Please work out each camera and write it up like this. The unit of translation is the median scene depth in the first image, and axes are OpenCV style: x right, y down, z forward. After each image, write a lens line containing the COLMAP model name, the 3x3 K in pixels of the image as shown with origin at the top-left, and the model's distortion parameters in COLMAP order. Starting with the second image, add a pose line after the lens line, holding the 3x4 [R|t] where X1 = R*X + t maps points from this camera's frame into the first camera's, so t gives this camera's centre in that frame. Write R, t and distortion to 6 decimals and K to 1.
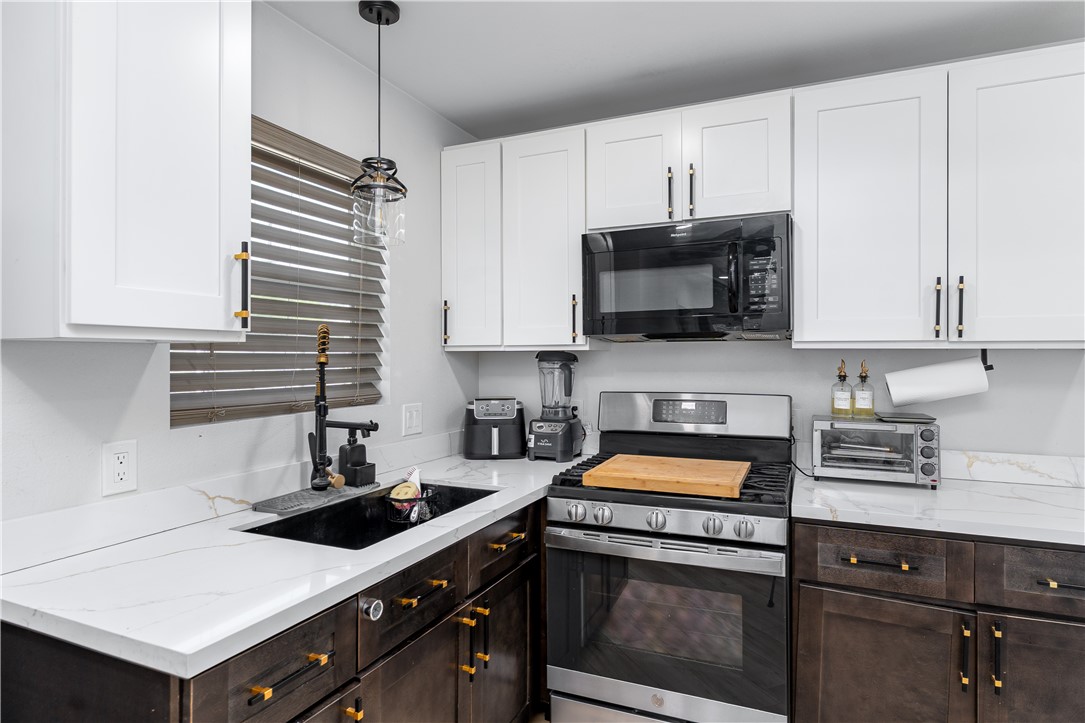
lens RADIAL K [[601.6, 0, 542.5], [0, 601.6, 361.5], [0, 0, 1]] dist [-0.000279, 0.000078]
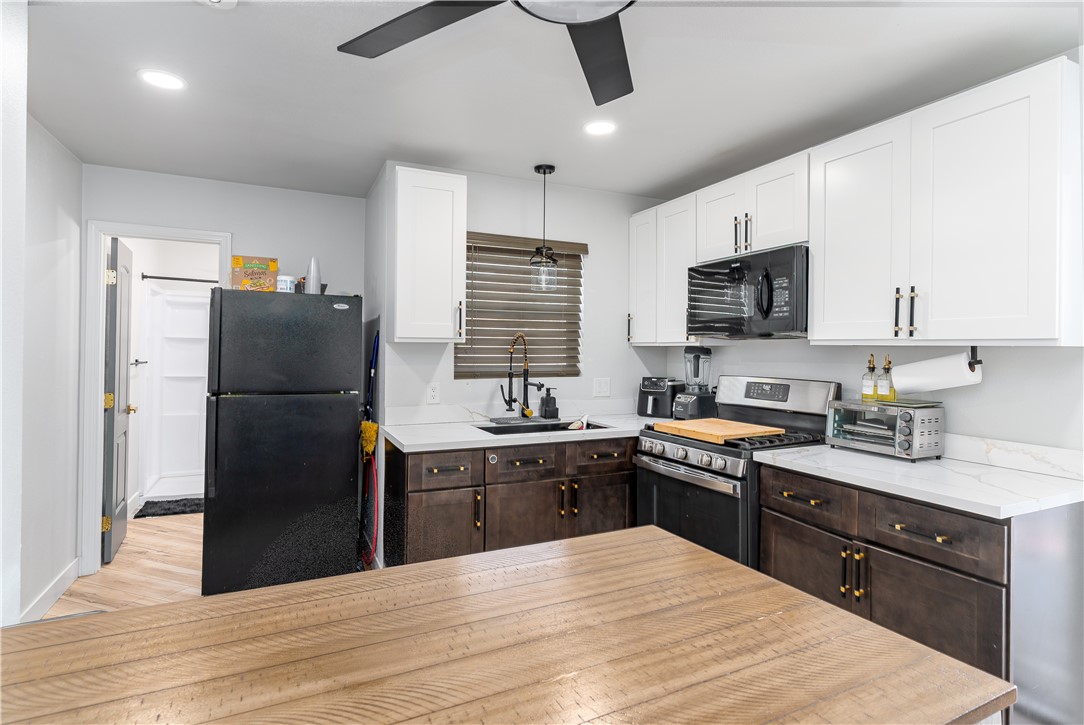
lens RADIAL K [[547.1, 0, 543.3], [0, 547.1, 358.8], [0, 0, 1]] dist [-0.000285, 0.000133]
pose [[0.765867, 0.017818, -0.642752, 0.748852], [-0.011252, 0.999834, 0.014309, -0.002286], [0.642900, -0.003726, 0.765941, -0.298703]]
